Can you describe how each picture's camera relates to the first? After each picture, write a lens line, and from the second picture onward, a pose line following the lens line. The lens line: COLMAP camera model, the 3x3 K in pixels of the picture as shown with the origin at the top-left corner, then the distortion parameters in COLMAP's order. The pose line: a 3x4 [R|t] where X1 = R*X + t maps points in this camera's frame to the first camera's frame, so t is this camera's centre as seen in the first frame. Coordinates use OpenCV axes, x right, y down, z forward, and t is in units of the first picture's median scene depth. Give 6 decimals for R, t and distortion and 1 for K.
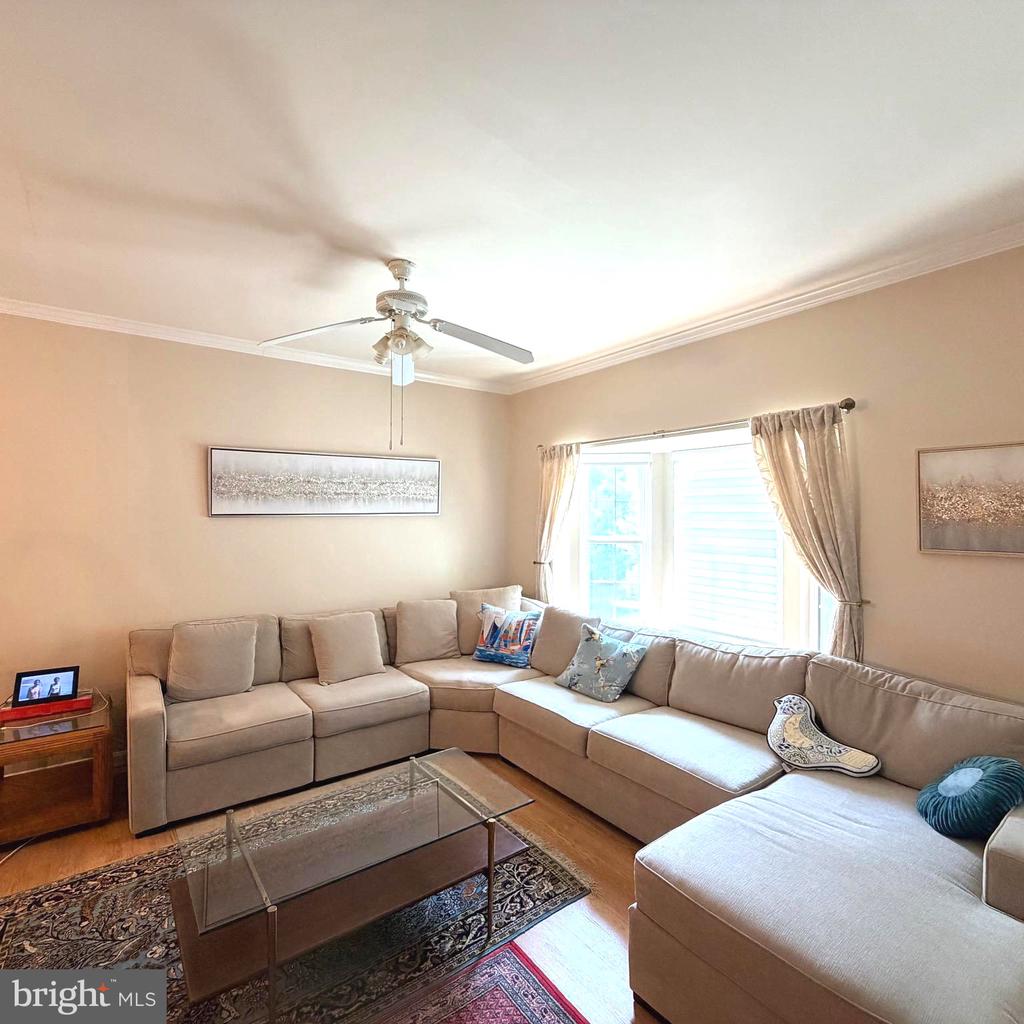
lens RADIAL K [[542.5, 0, 512.2], [0, 542.5, 512.1], [0, 0, 1]] dist [-0.001066, 0.001041]
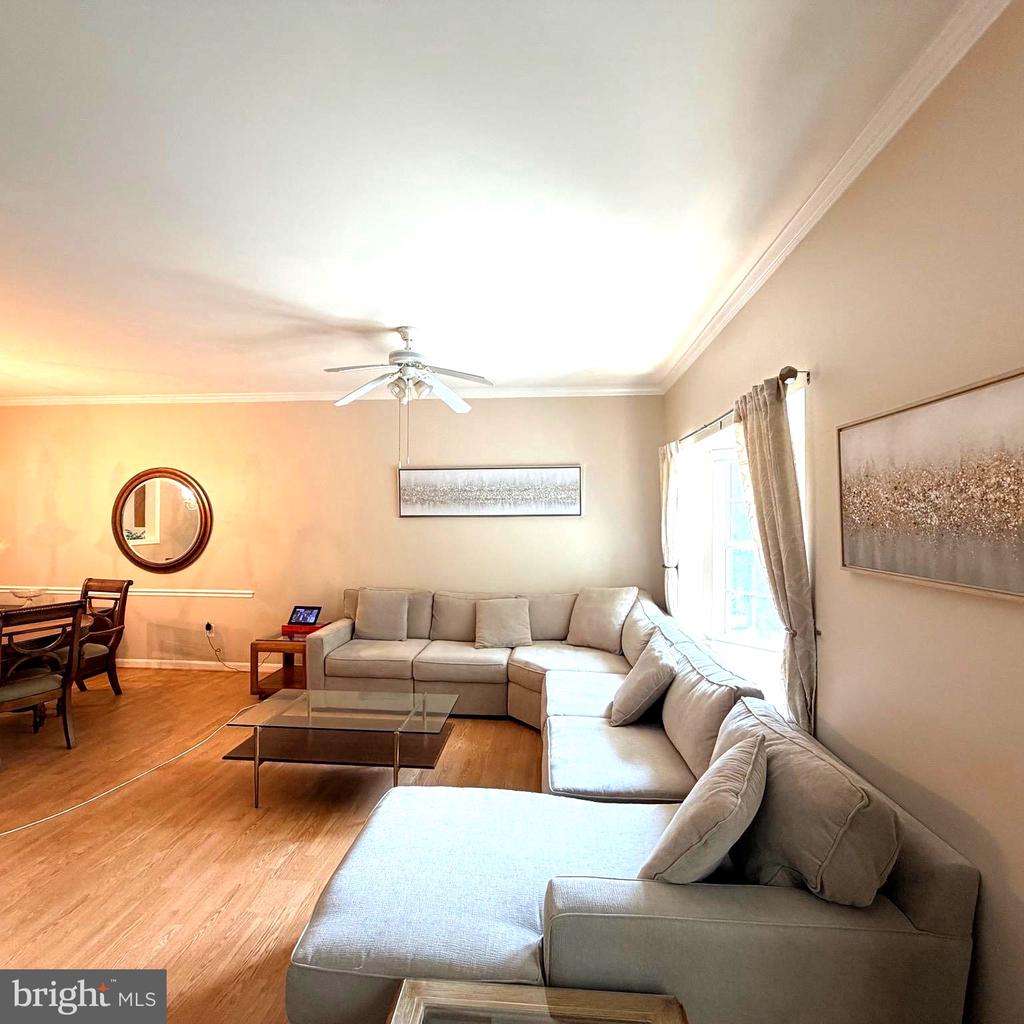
lens RADIAL K [[542.5, 0, 518.9], [0, 542.5, 511.1], [0, 0, 1]] dist [-0.001066, 0.001041]
pose [[0.758787, -0.003985, -0.651327, 0.625523], [0.000212, 0.999983, -0.005871, 0.000932], [0.651339, 0.004317, 0.758774, 0.117982]]
